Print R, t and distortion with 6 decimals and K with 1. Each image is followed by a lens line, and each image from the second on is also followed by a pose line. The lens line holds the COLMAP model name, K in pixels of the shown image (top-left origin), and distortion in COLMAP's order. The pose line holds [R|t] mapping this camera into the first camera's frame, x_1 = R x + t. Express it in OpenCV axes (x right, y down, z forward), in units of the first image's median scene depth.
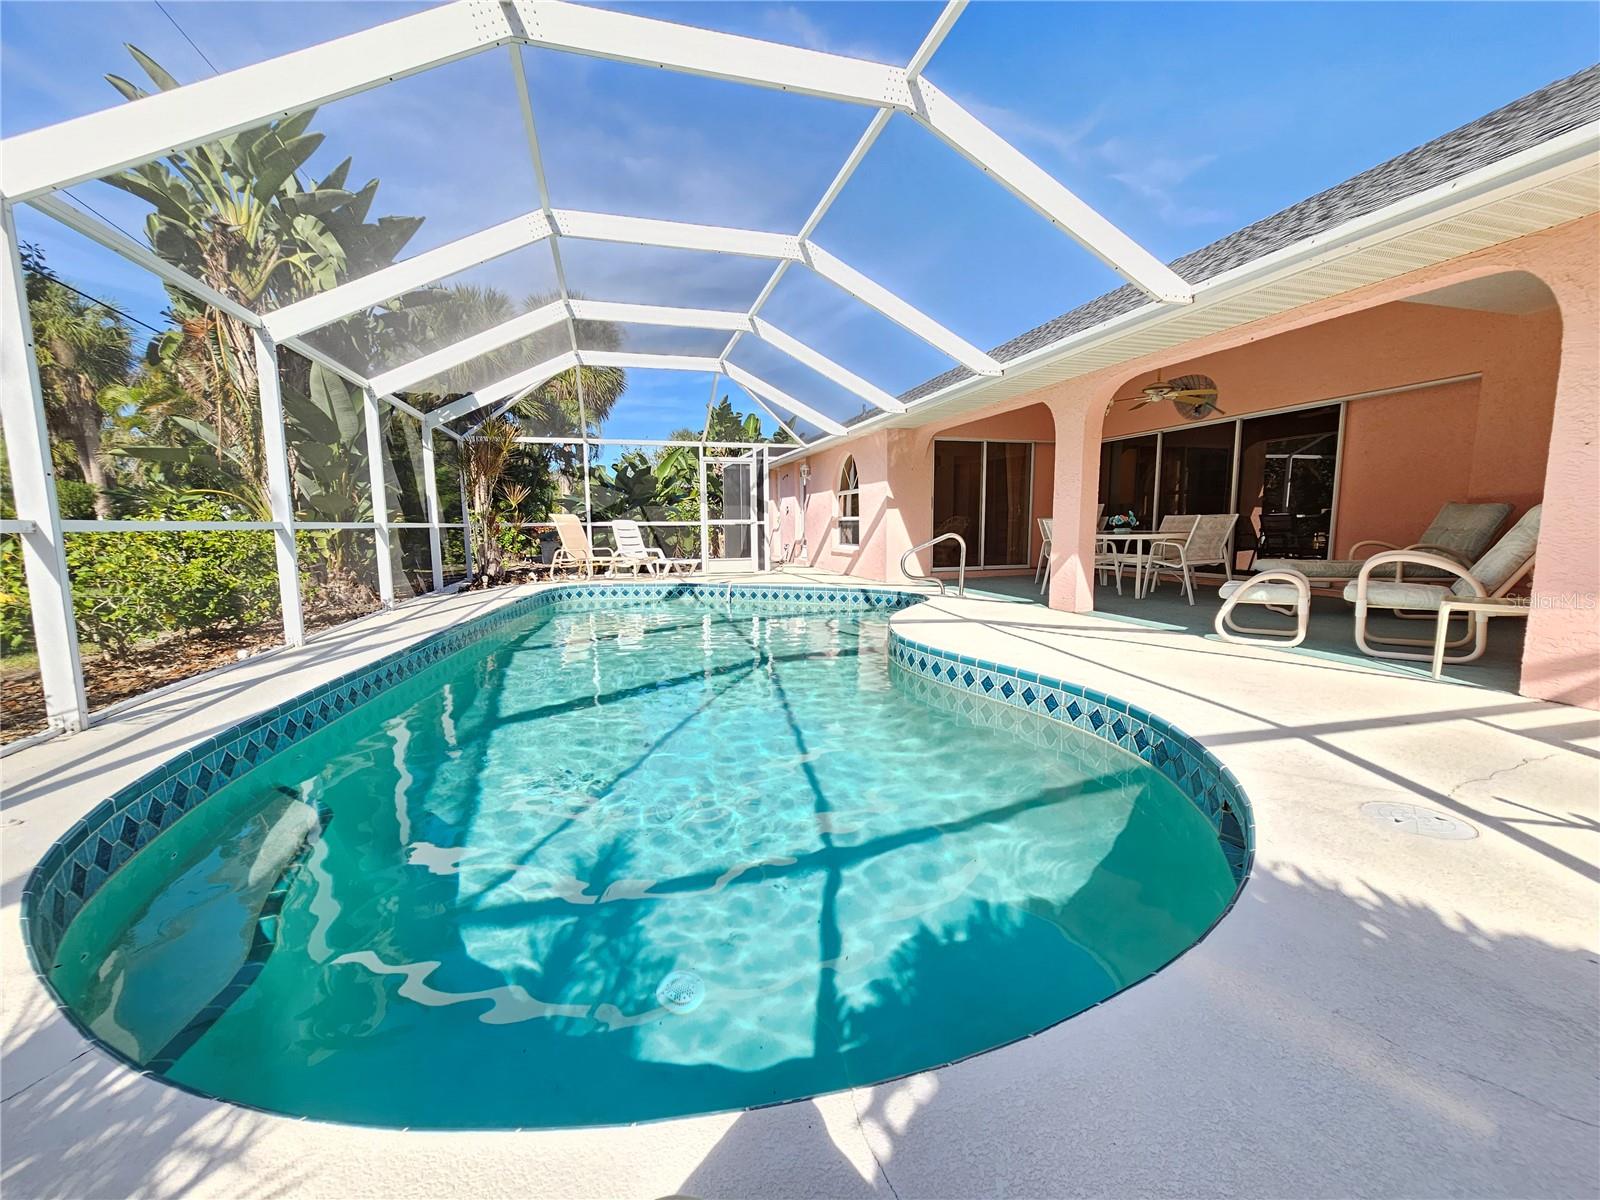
lens RADIAL K [[651.4, 0, 797.5], [0, 651.4, 609.1], [0, 0, 1]] dist [-0.001137, 0.001743]
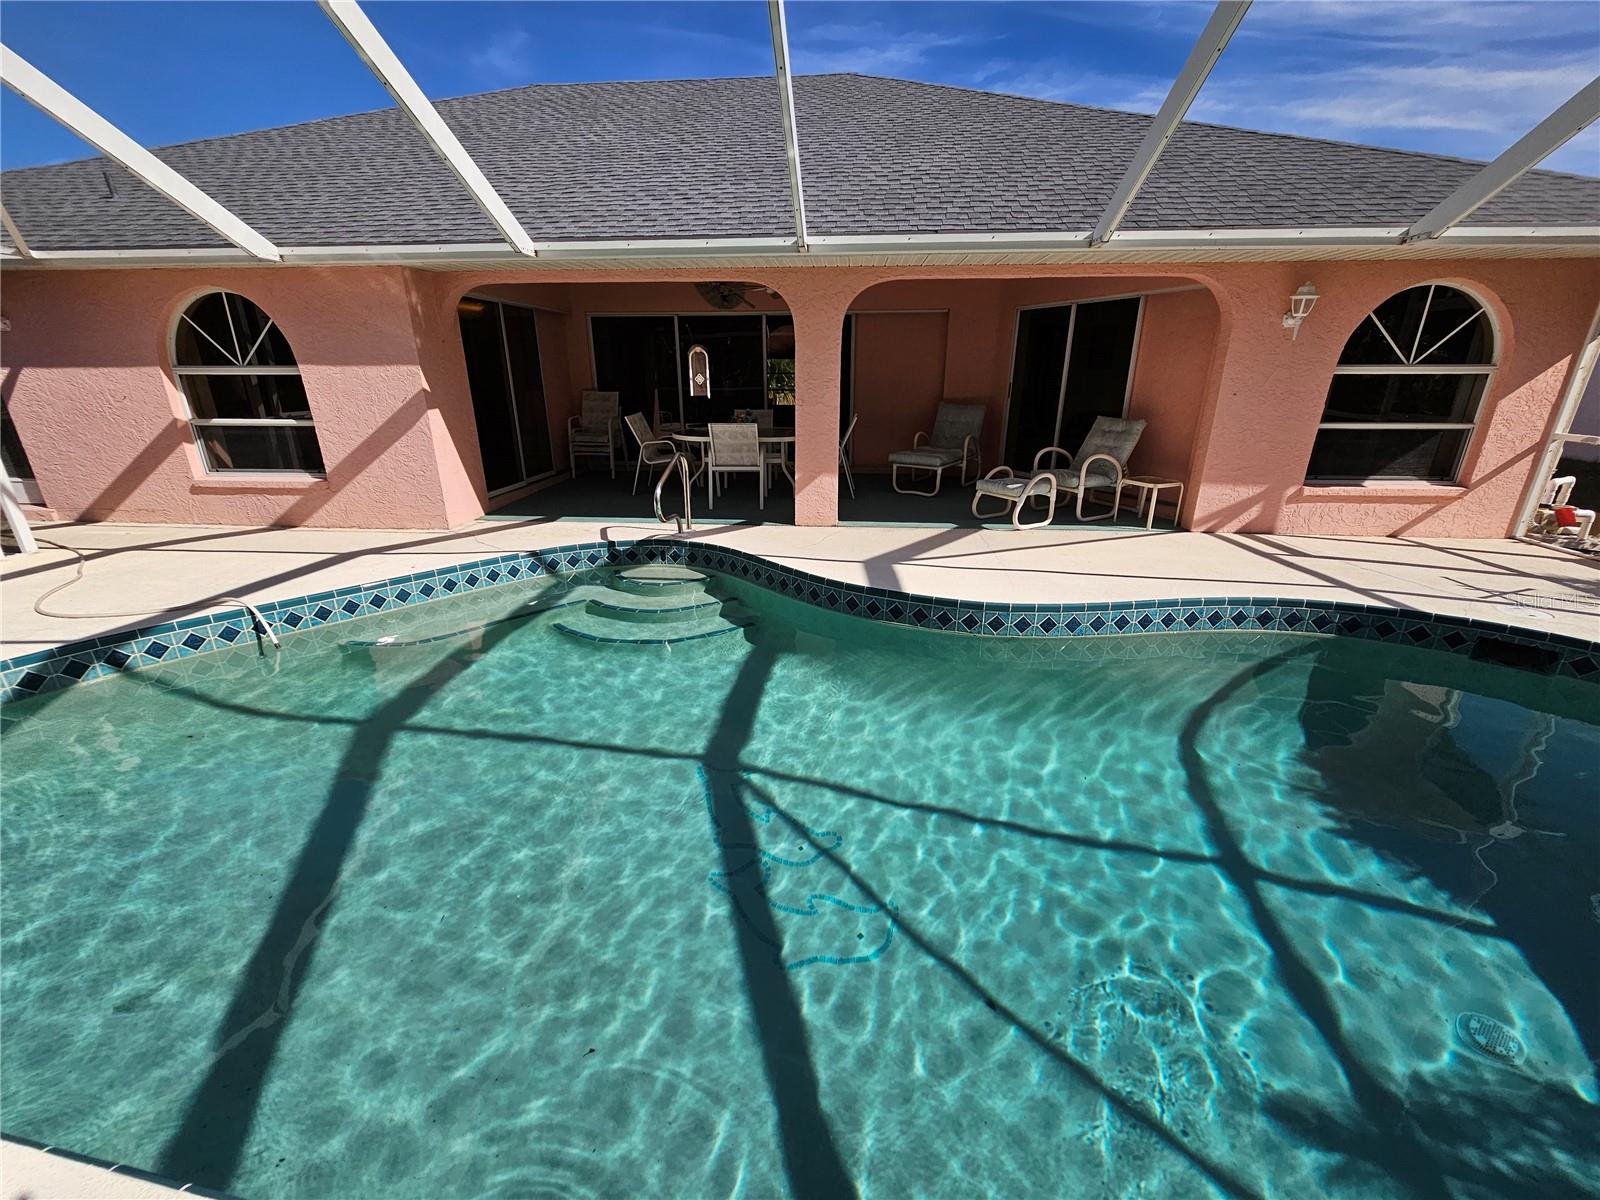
lens RADIAL K [[651.4, 0, 796.6], [0, 651.4, 607.4], [0, 0, 1]] dist [-0.001137, 0.001743]
pose [[0.358100, -0.312550, 0.879816, -0.430295], [0.121056, 0.949895, 0.288174, -0.144468], [-0.925802, 0.003312, 0.377994, 0.581988]]
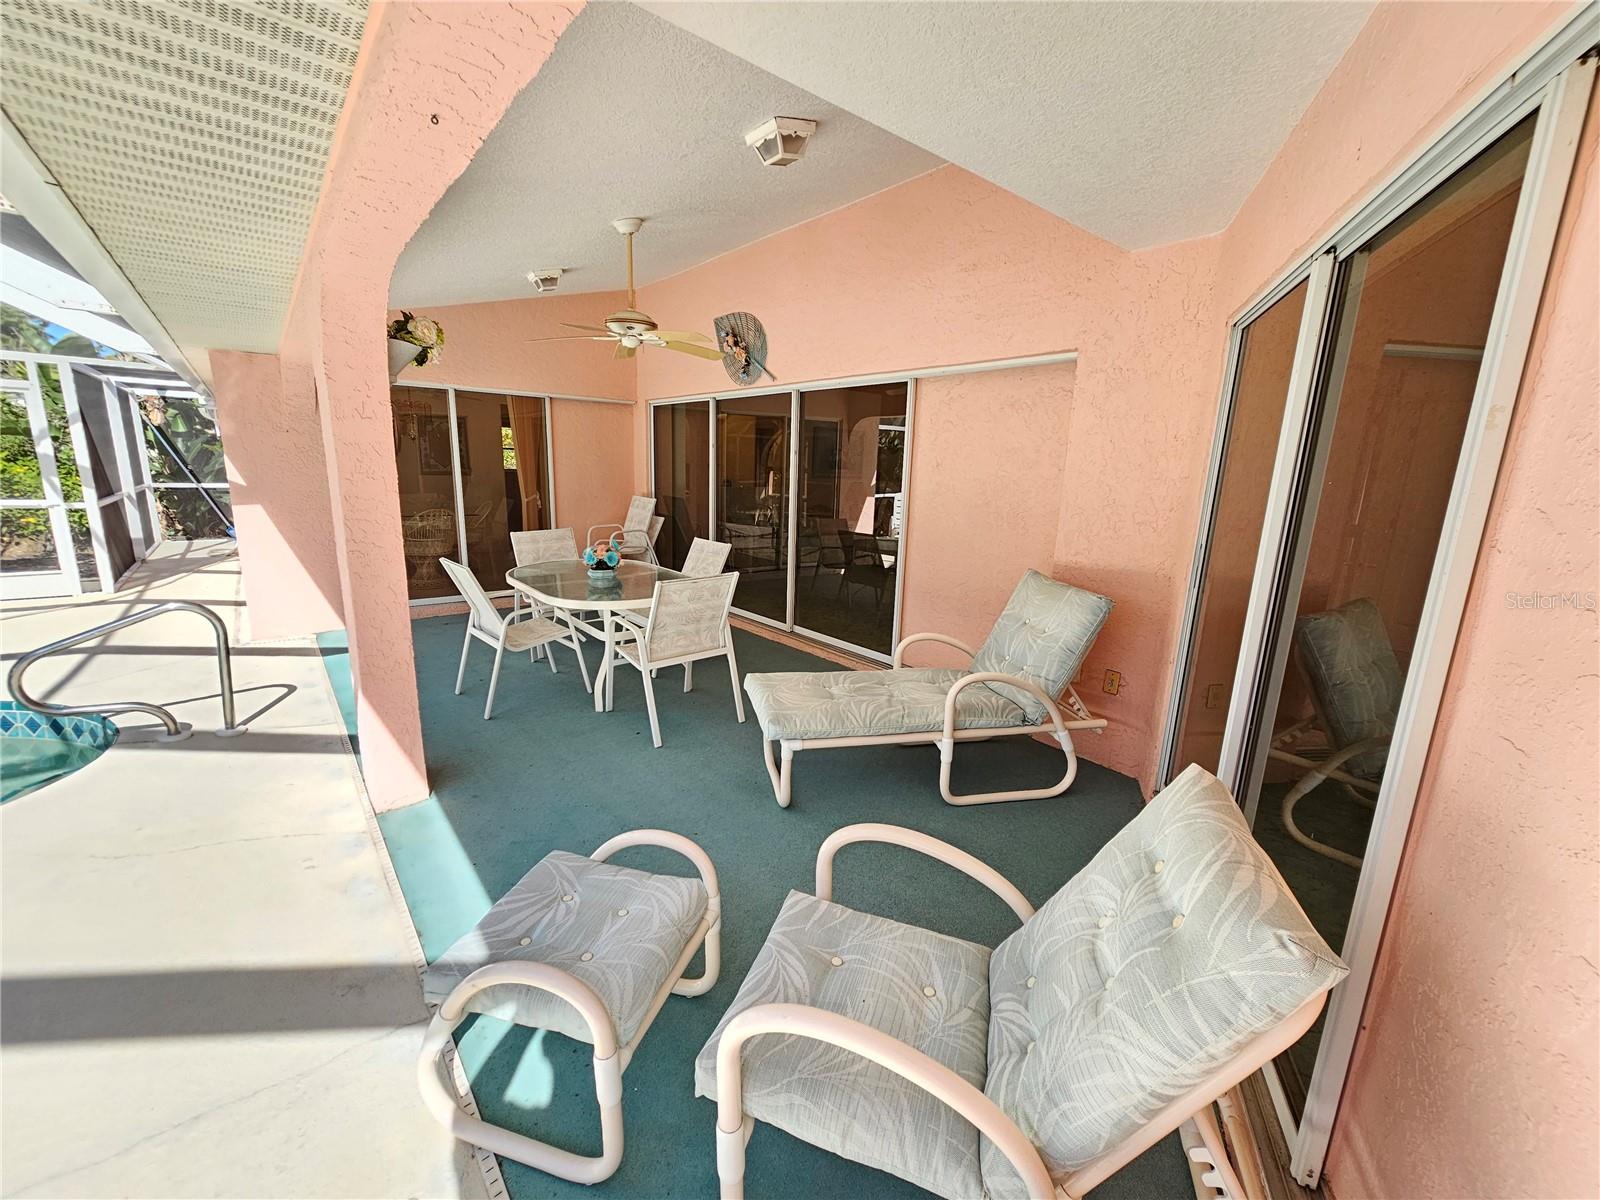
lens RADIAL K [[651.4, 0, 791.6], [0, 651.4, 602.0], [0, 0, 1]] dist [-0.001137, 0.001743]
pose [[0.922621, -0.043757, 0.383218, 0.442655], [0.011572, 0.996237, 0.085893, -0.146123], [-0.385534, -0.074812, 0.919656, 0.415624]]
